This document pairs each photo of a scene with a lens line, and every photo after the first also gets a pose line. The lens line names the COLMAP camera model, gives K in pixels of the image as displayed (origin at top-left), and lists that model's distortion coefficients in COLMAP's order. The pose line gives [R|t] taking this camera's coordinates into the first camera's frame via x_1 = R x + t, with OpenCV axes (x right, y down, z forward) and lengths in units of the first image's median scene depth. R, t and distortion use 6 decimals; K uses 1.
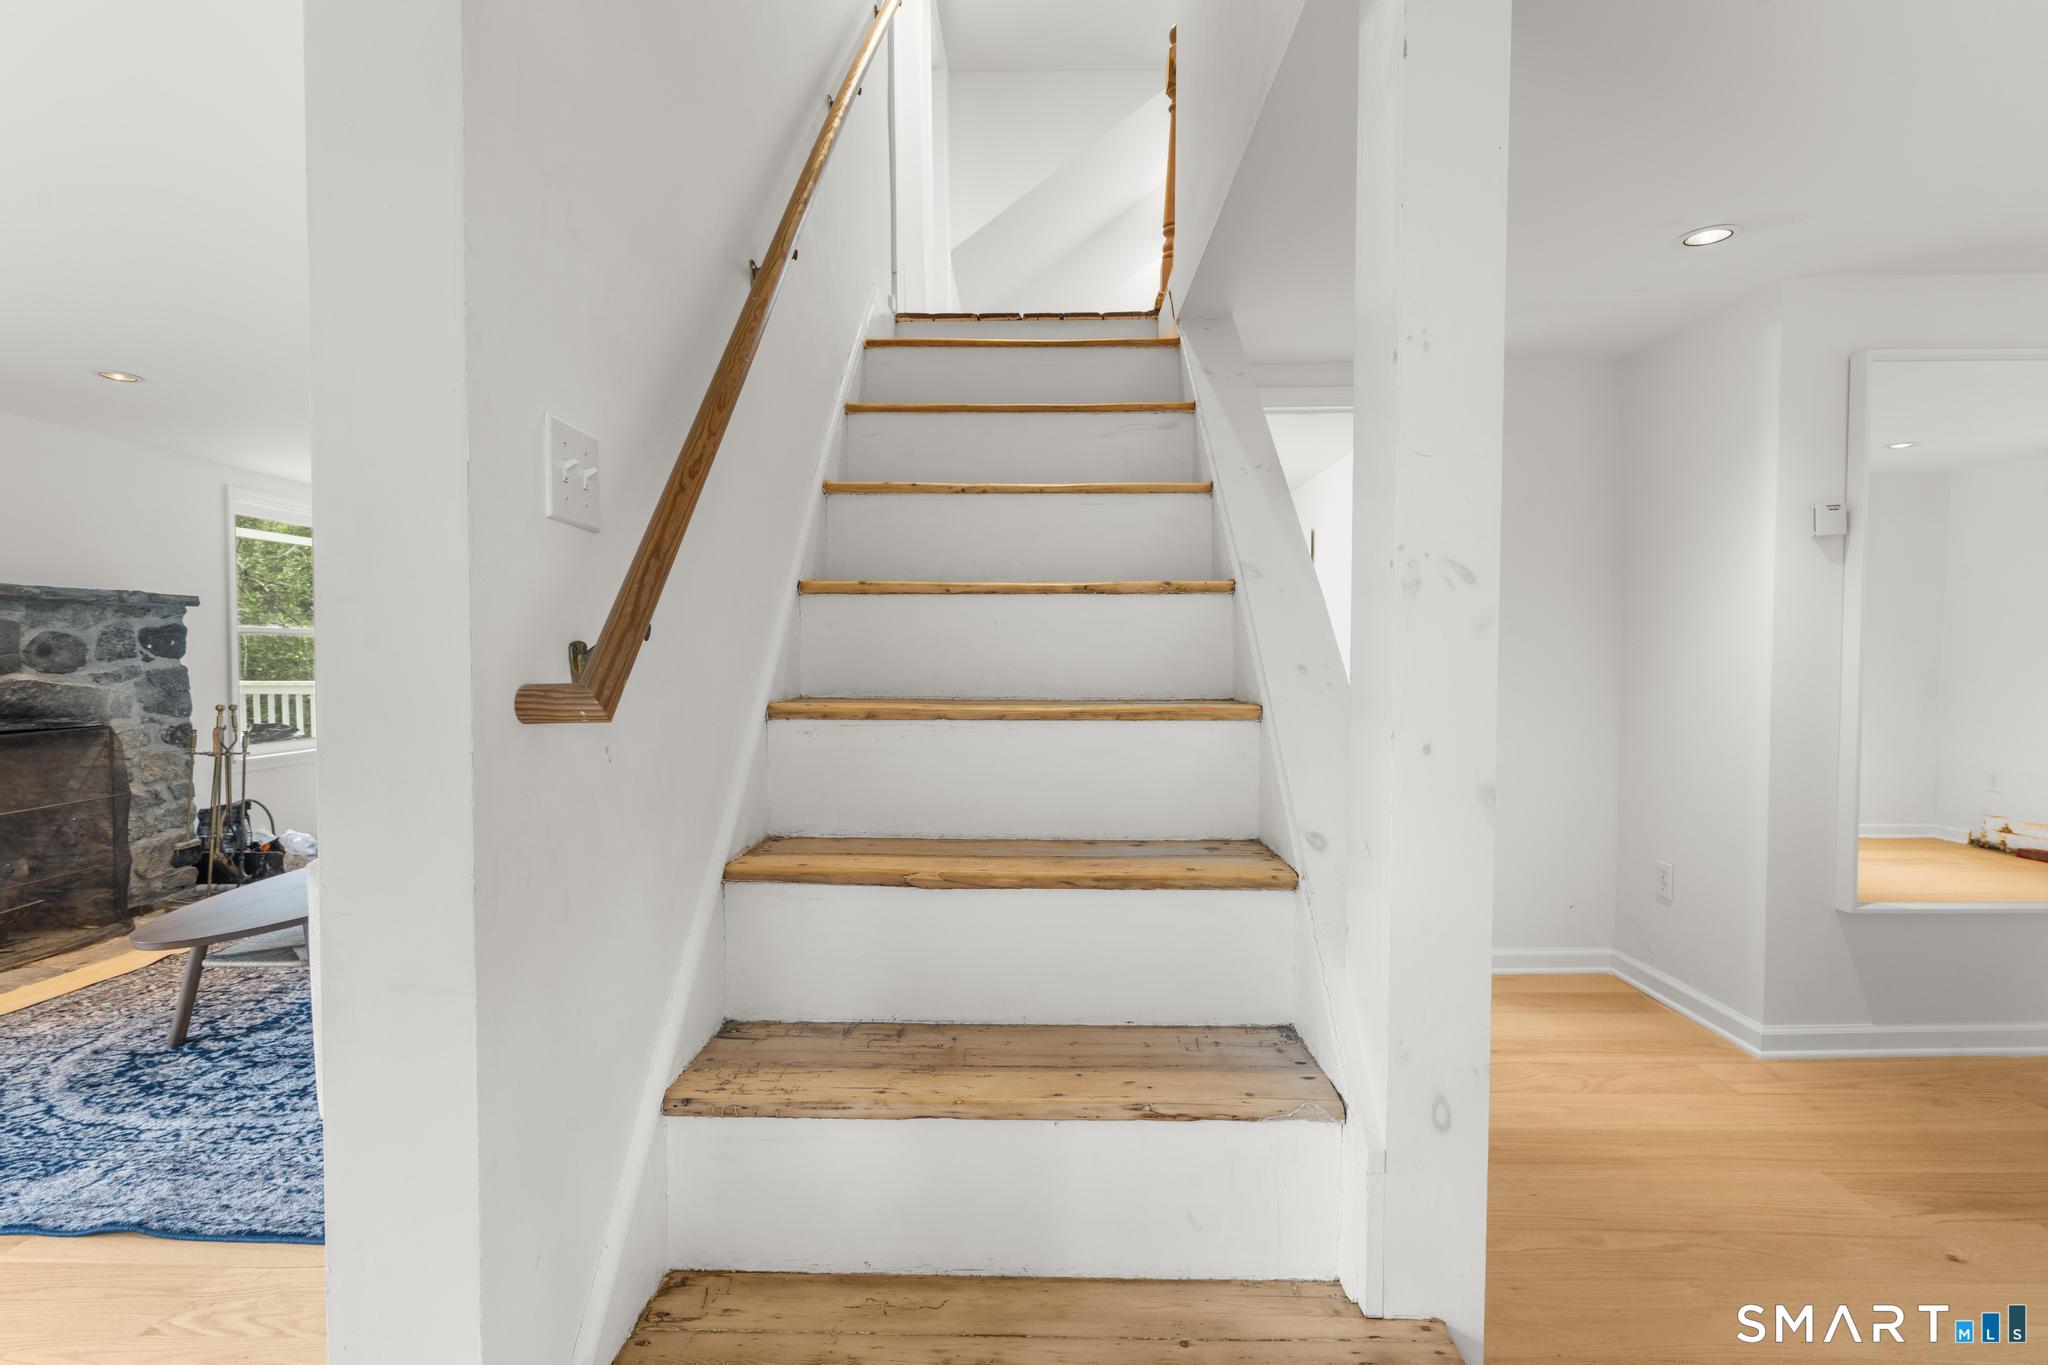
lens RADIAL K [[912.7, 0, 1011.6], [0, 912.7, 686.7], [0, 0, 1]] dist [-0.002729, 0.001039]
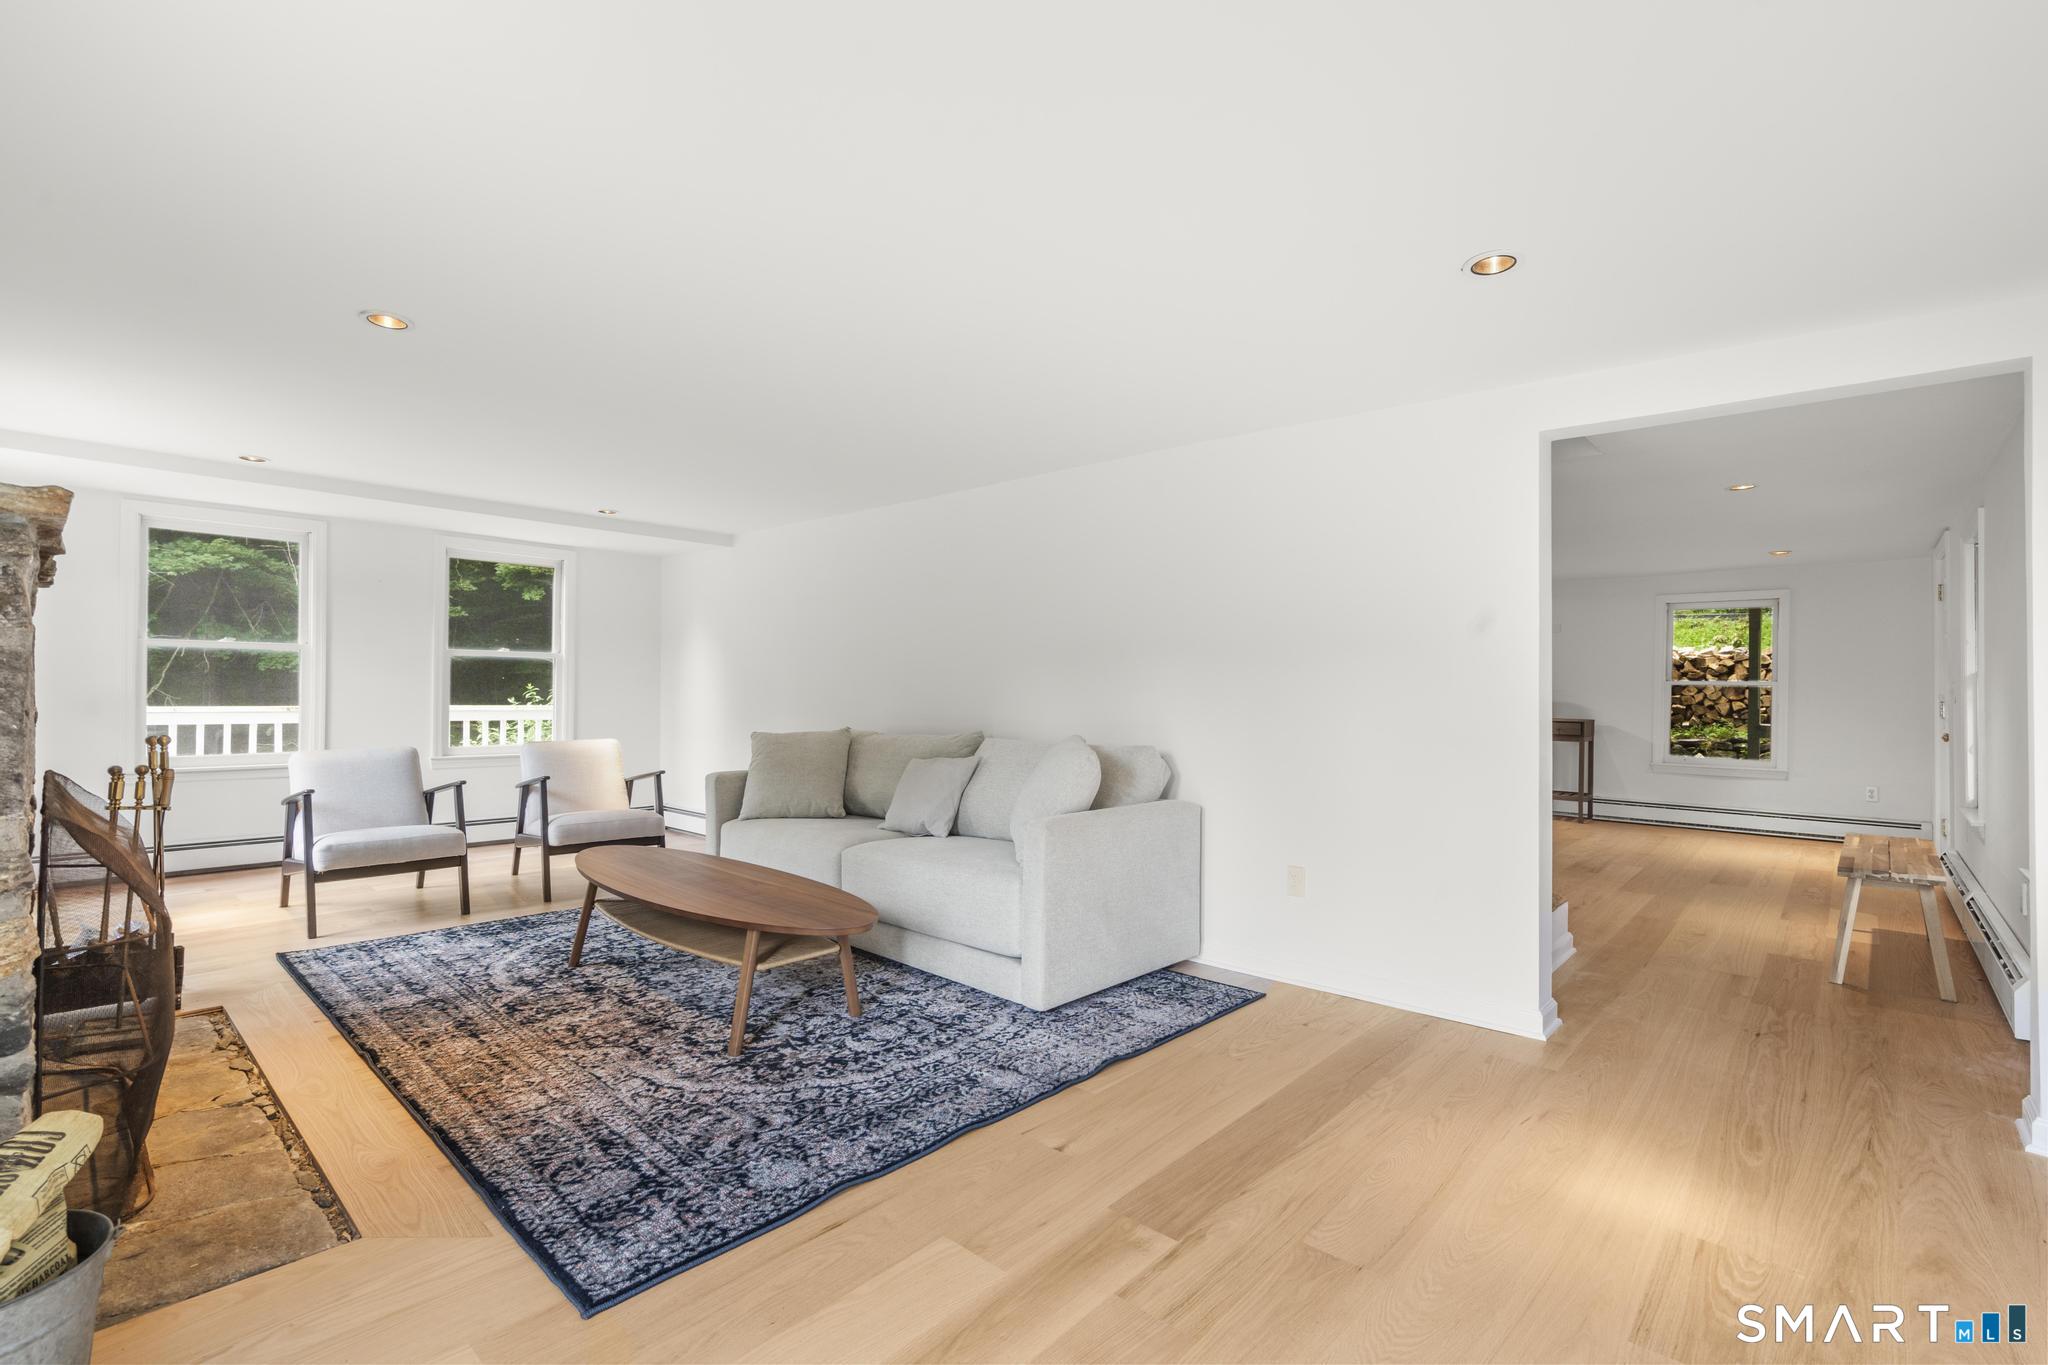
lens RADIAL K [[912.7, 0, 983.1], [0, 912.7, 698.9], [0, 0, 1]] dist [-0.002729, 0.001039]
pose [[0.672301, 0.005263, 0.740260, -1.502949], [0.013518, 0.999721, -0.019384, 0.015480], [-0.740155, 0.023038, 0.672042, 0.089027]]
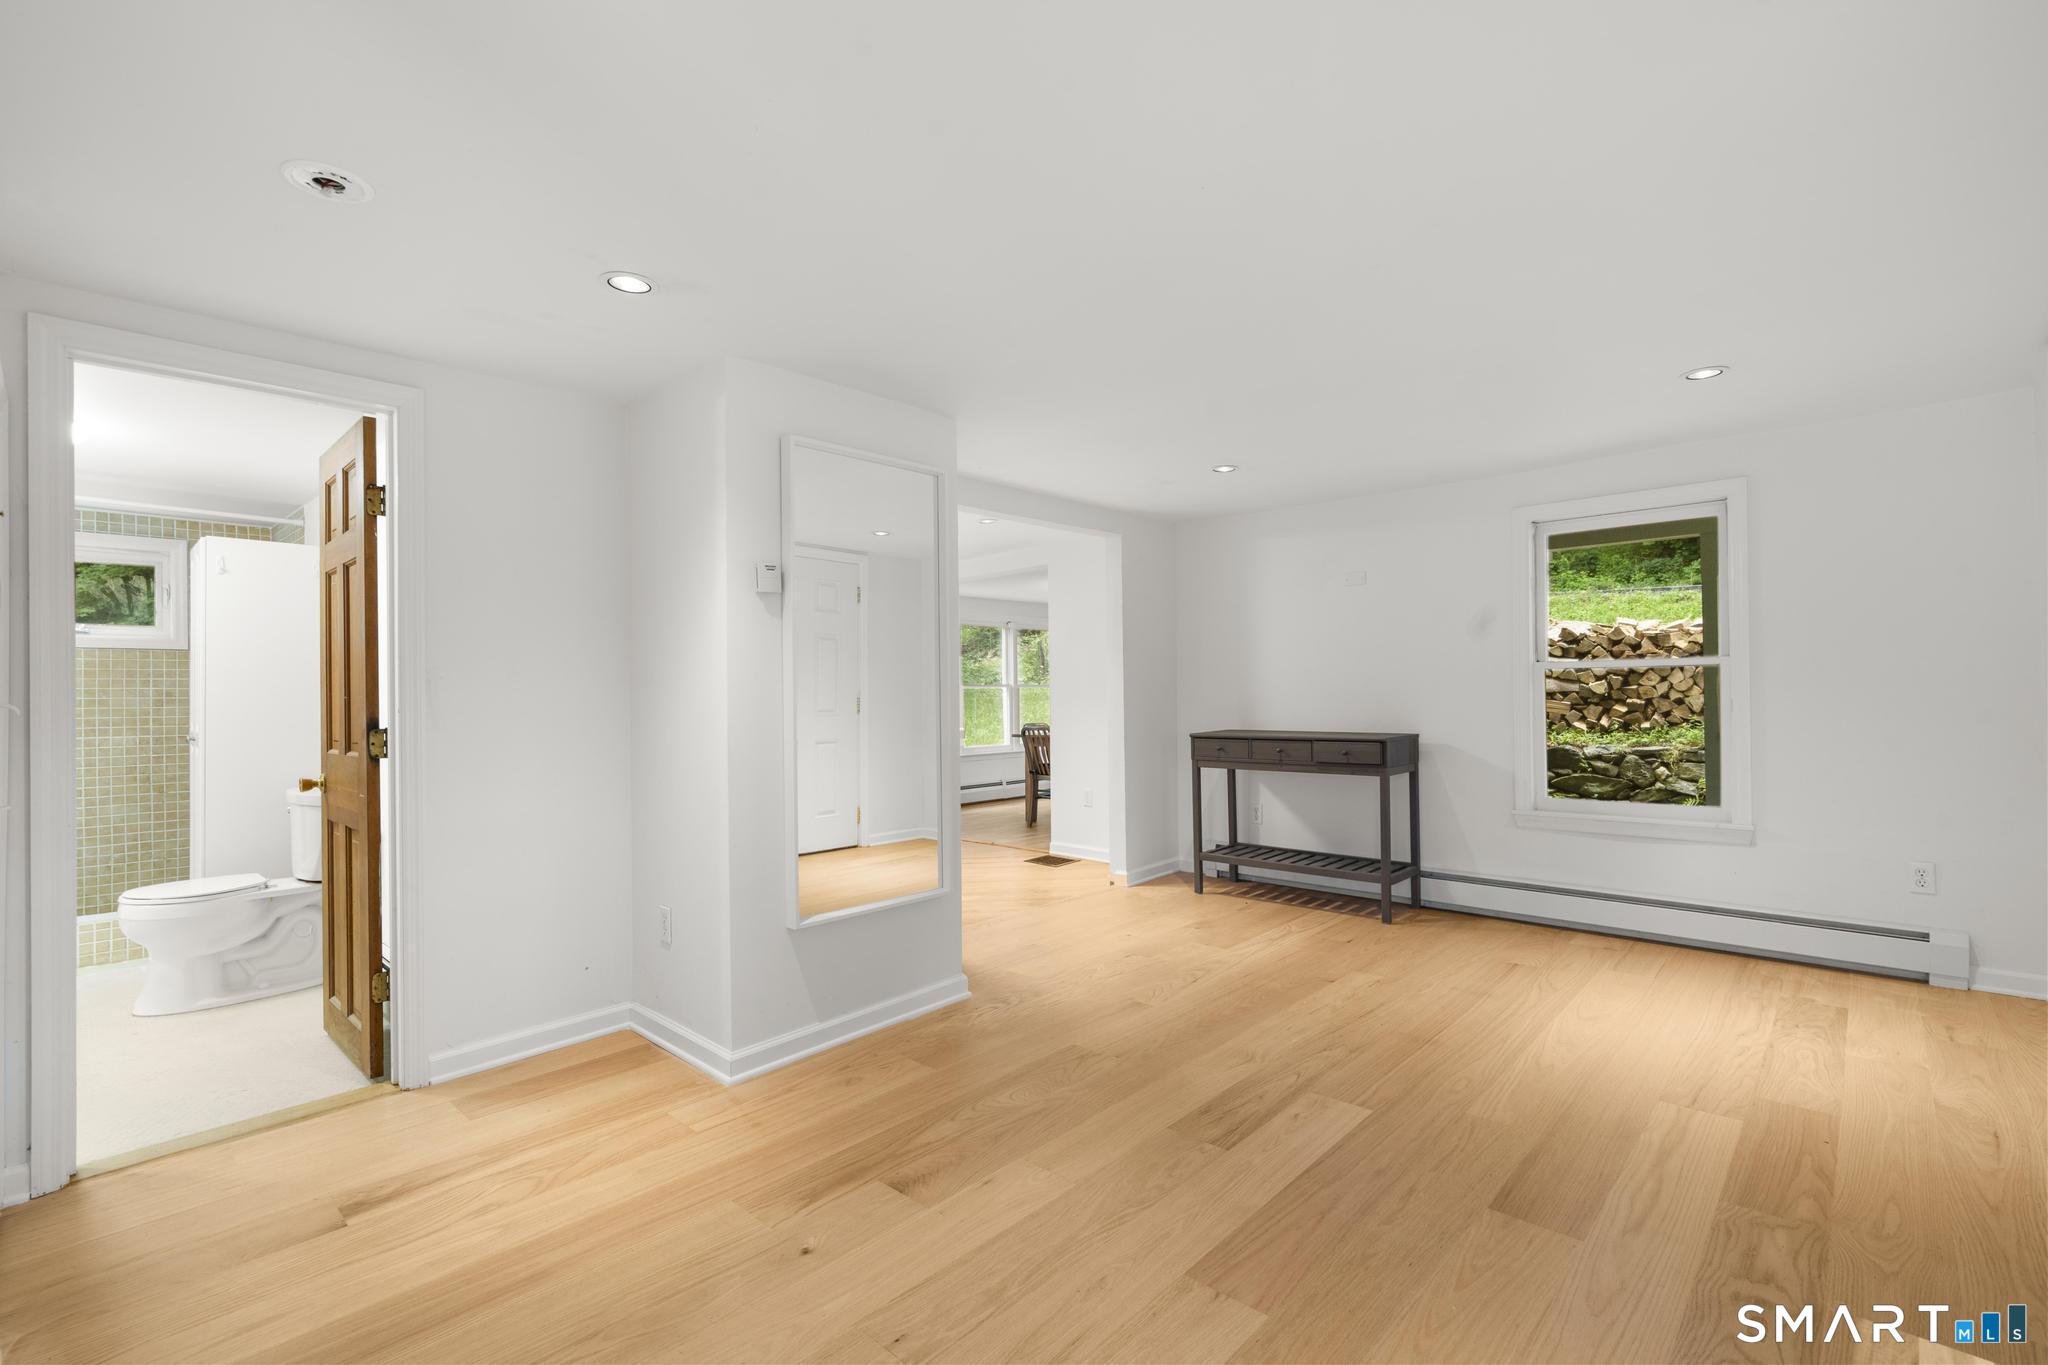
lens RADIAL K [[912.7, 0, 1009.7], [0, 912.7, 679.8], [0, 0, 1]] dist [-0.002729, 0.001039]
pose [[0.672754, 0.008966, 0.739812, 0.268836], [0.035718, 0.998367, -0.044579, 0.001741], [-0.739003, 0.056416, 0.671335, 0.034250]]
